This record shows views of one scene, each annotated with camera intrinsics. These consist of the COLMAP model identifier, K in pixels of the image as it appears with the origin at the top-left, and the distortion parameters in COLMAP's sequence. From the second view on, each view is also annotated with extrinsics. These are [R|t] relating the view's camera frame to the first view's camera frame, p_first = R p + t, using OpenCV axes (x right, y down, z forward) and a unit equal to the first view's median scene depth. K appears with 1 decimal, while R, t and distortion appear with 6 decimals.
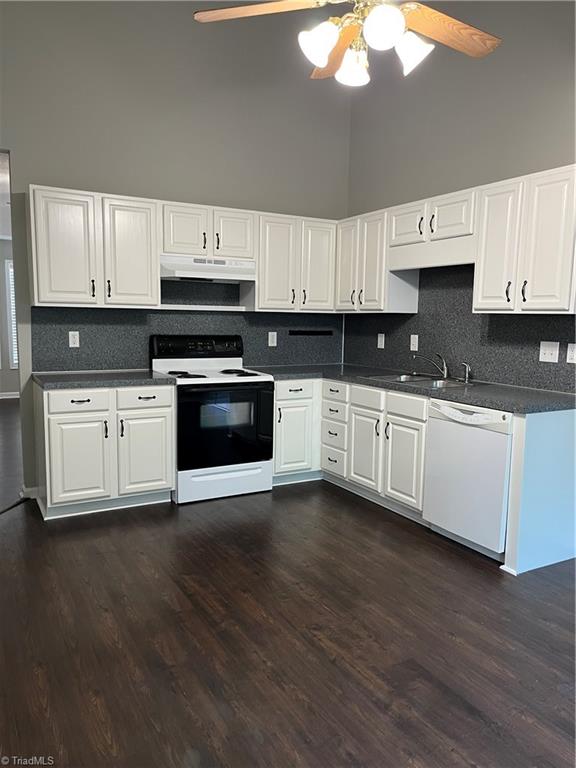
lens RADIAL K [[592.1, 0, 287.7], [0, 592.1, 394.1], [0, 0, 1]] dist [0.030349, -0.003314]
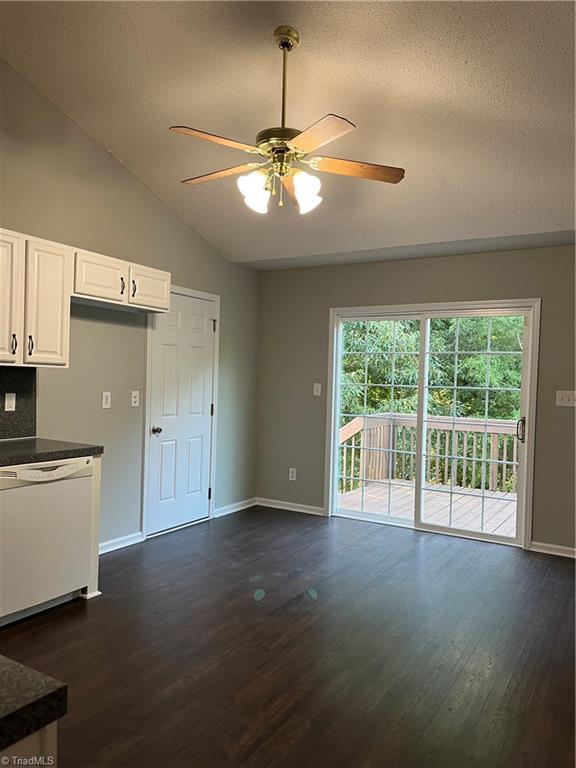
lens RADIAL K [[592.1, 0, 287.7], [0, 592.1, 394.1], [0, 0, 1]] dist [0.030349, -0.003314]
pose [[-0.512946, -0.050069, 0.856959, -0.724431], [0.078905, 0.991321, 0.105149, -0.162570], [-0.854787, 0.121554, -0.504544, 1.152474]]
